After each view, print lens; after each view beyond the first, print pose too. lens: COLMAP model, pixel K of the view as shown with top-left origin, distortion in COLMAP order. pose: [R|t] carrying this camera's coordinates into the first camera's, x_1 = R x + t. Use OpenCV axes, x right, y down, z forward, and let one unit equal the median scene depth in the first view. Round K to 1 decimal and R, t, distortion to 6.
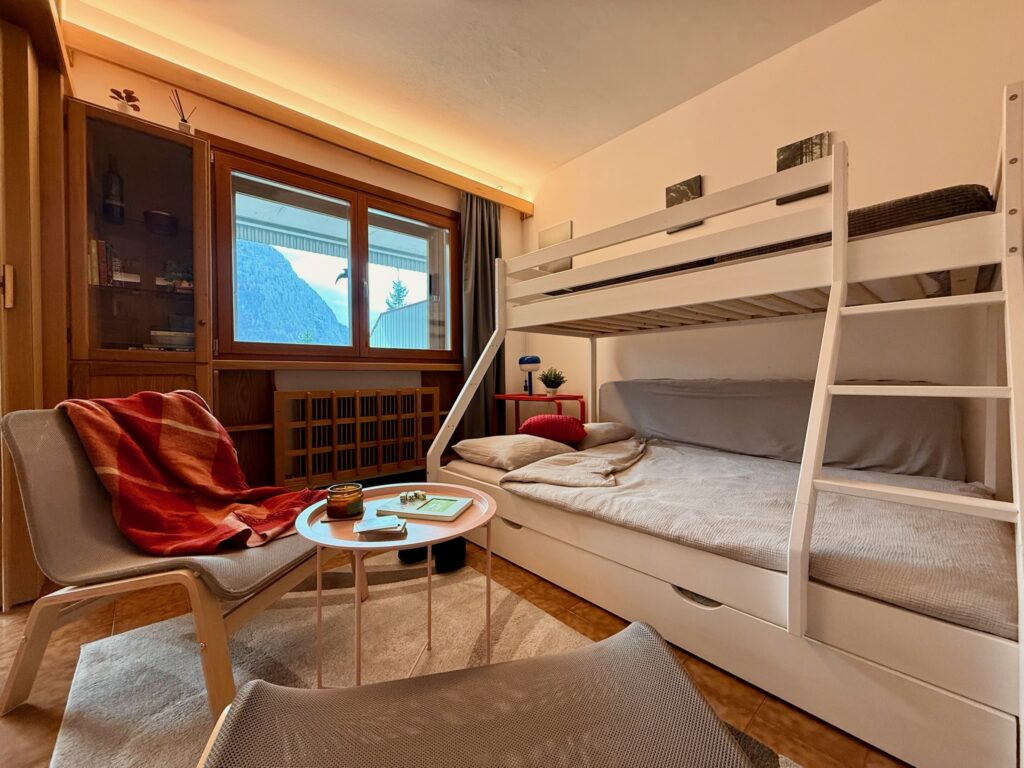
lens RADIAL K [[407.8, 0, 506.5], [0, 407.8, 387.6], [0, 0, 1]] dist [0.000284, 0.000898]
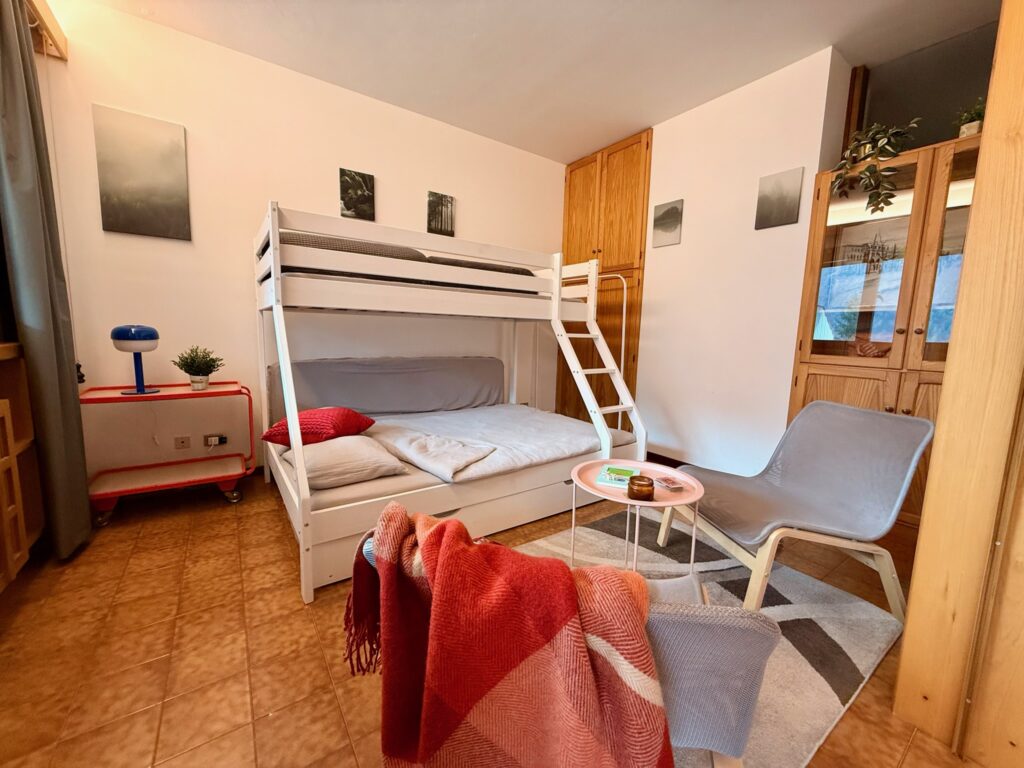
lens RADIAL K [[407.8, 0, 510.5], [0, 407.8, 388.5], [0, 0, 1]] dist [0.000284, 0.000898]
pose [[0.110543, -0.128572, 0.985520, -0.728690], [-0.000445, 0.991591, 0.129414, -0.094403], [-0.993871, -0.014744, 0.109556, 0.542686]]
